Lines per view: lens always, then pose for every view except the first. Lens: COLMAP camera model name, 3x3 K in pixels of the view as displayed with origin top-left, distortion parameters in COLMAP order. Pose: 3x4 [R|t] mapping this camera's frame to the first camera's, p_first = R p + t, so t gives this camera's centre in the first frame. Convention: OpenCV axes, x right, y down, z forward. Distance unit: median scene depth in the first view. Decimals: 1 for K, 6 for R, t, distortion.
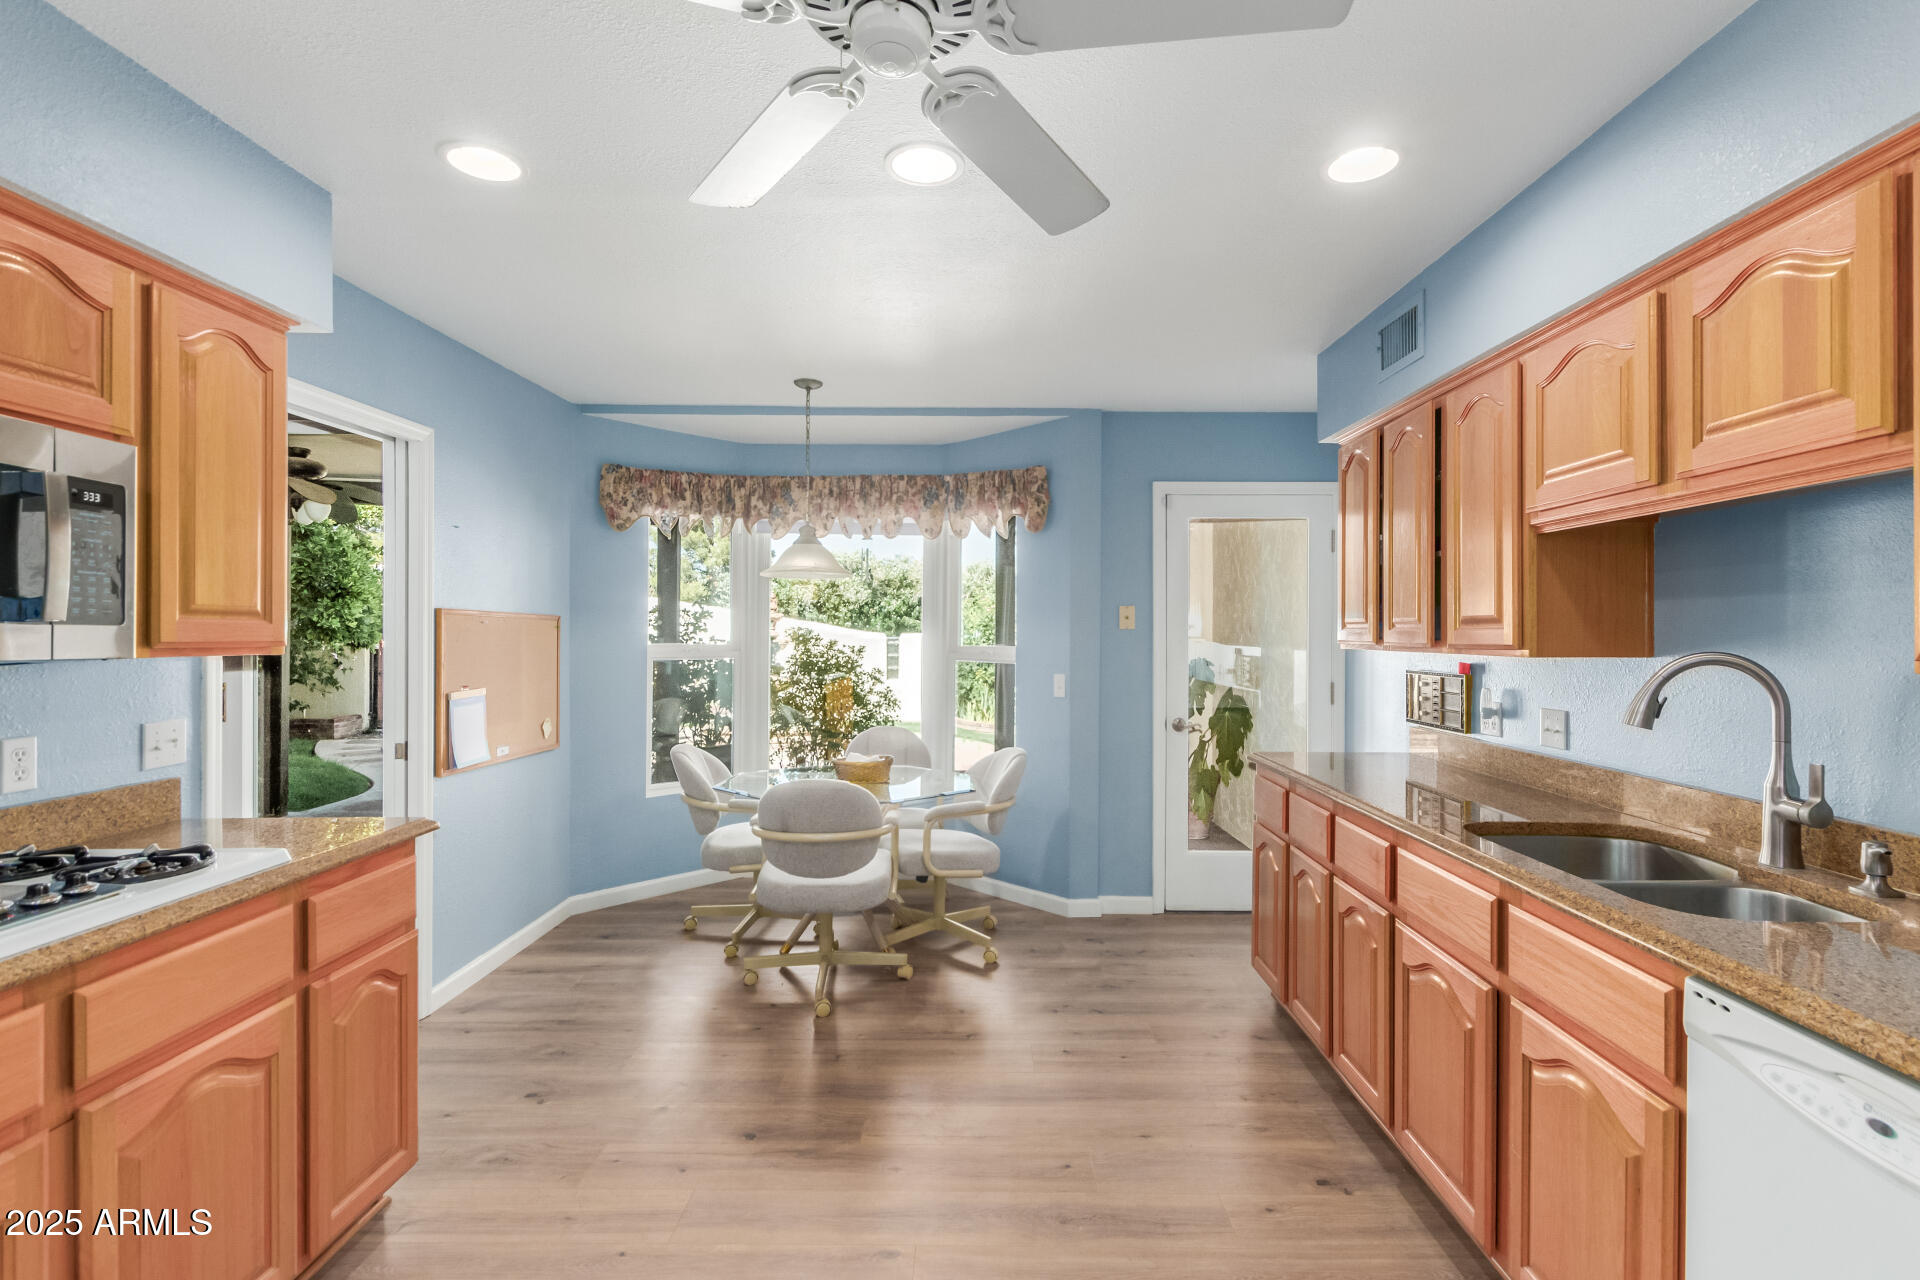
lens RADIAL K [[893.9, 0, 966.4], [0, 893.9, 625.5], [0, 0, 1]] dist [0.003121, -0.000864]
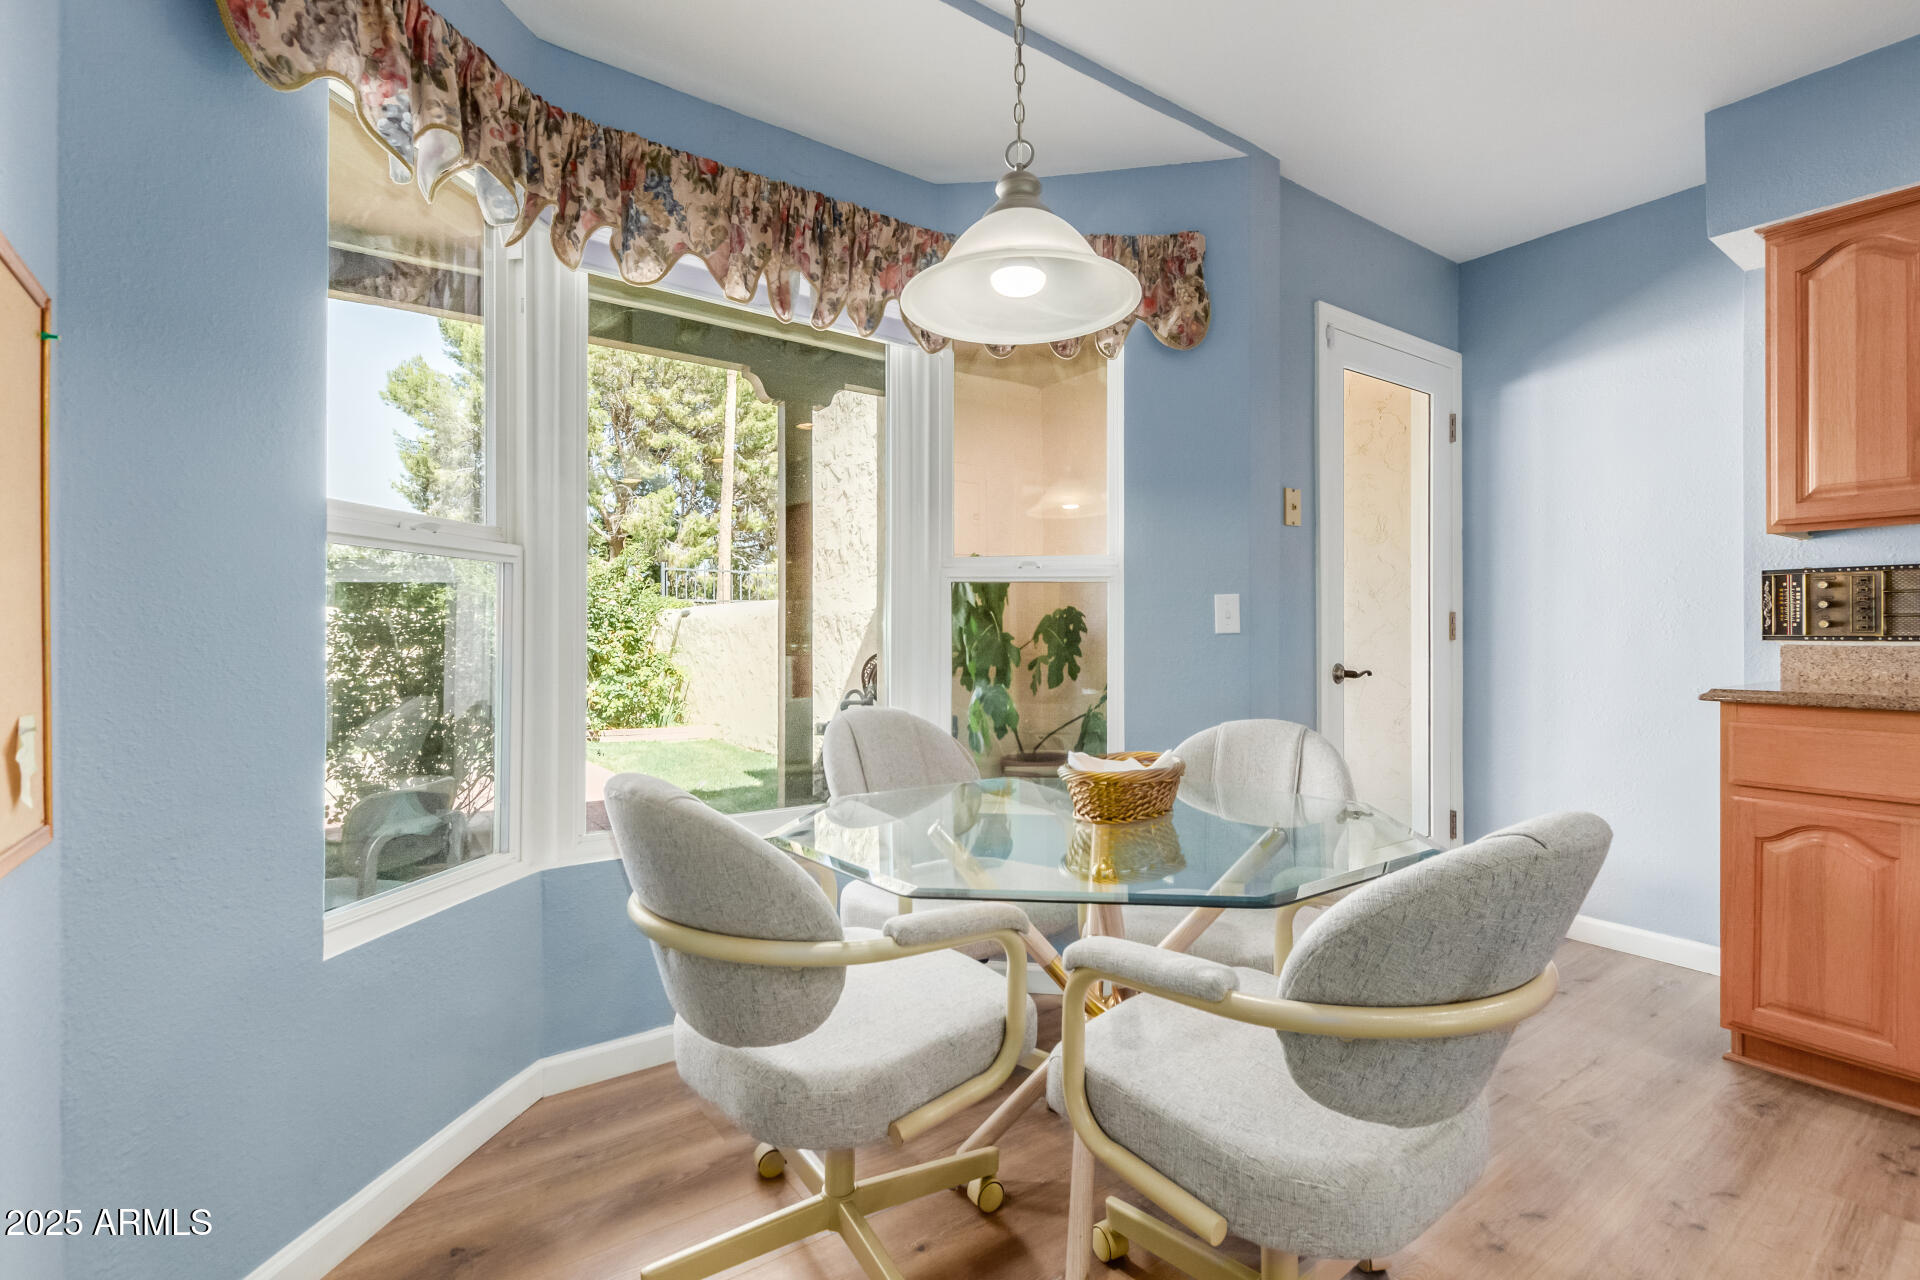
lens RADIAL K [[893.9, 0, 962.3], [0, 893.9, 633.1], [0, 0, 1]] dist [0.003121, -0.000864]
pose [[0.798859, -0.001189, 0.601517, -0.346427], [0.002581, 0.999996, -0.001451, 0.071630], [-0.601513, 0.002712, 0.798859, 0.565922]]
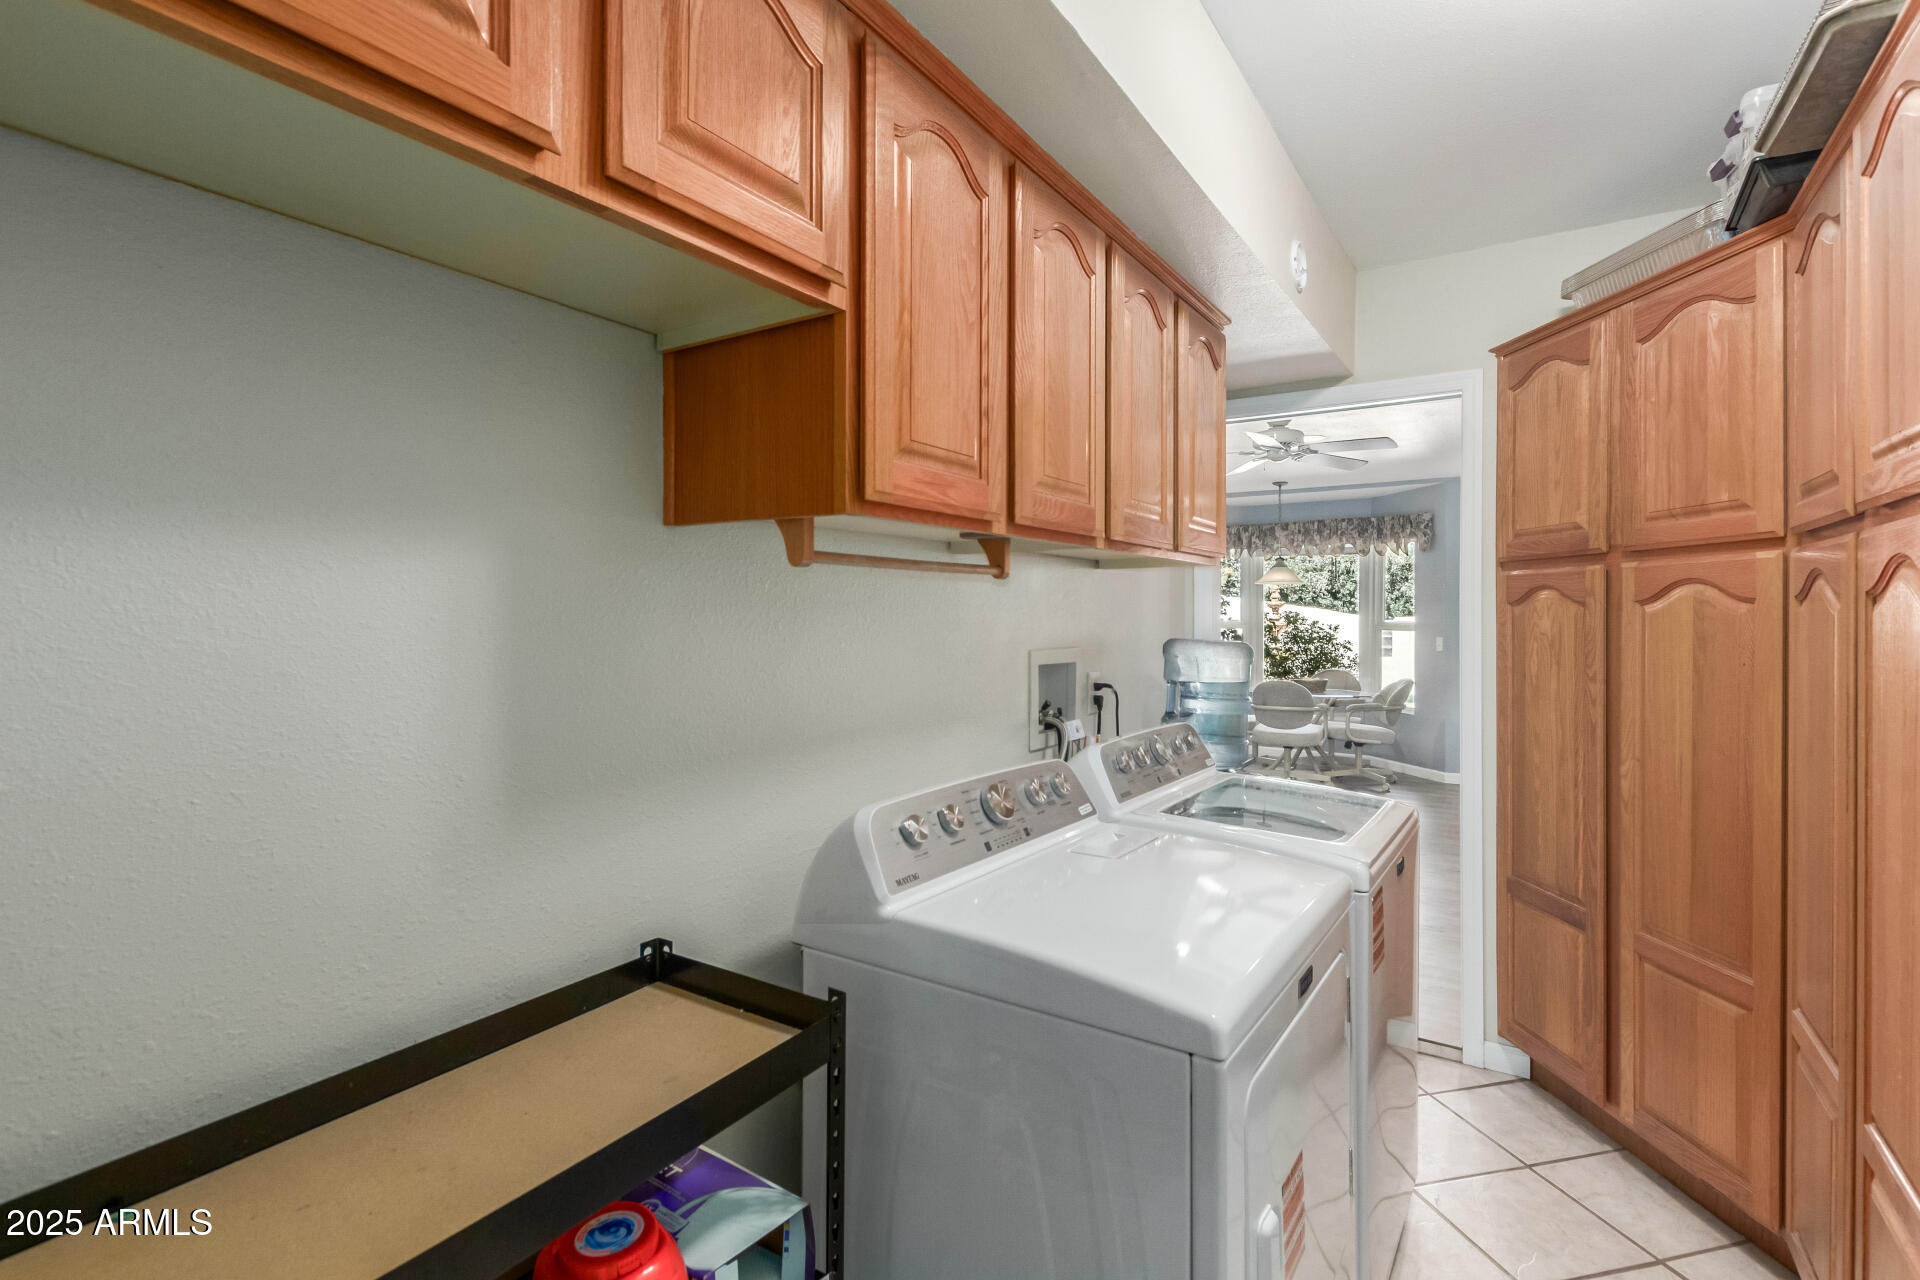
lens RADIAL K [[893.9, 0, 961.3], [0, 893.9, 606.5], [0, 0, 1]] dist [0.003121, -0.000864]
pose [[0.844783, -0.010798, -0.535000, 0.216426], [0.006773, 0.999932, -0.009487, 0.006523], [0.535066, 0.004391, 0.844799, -0.793128]]
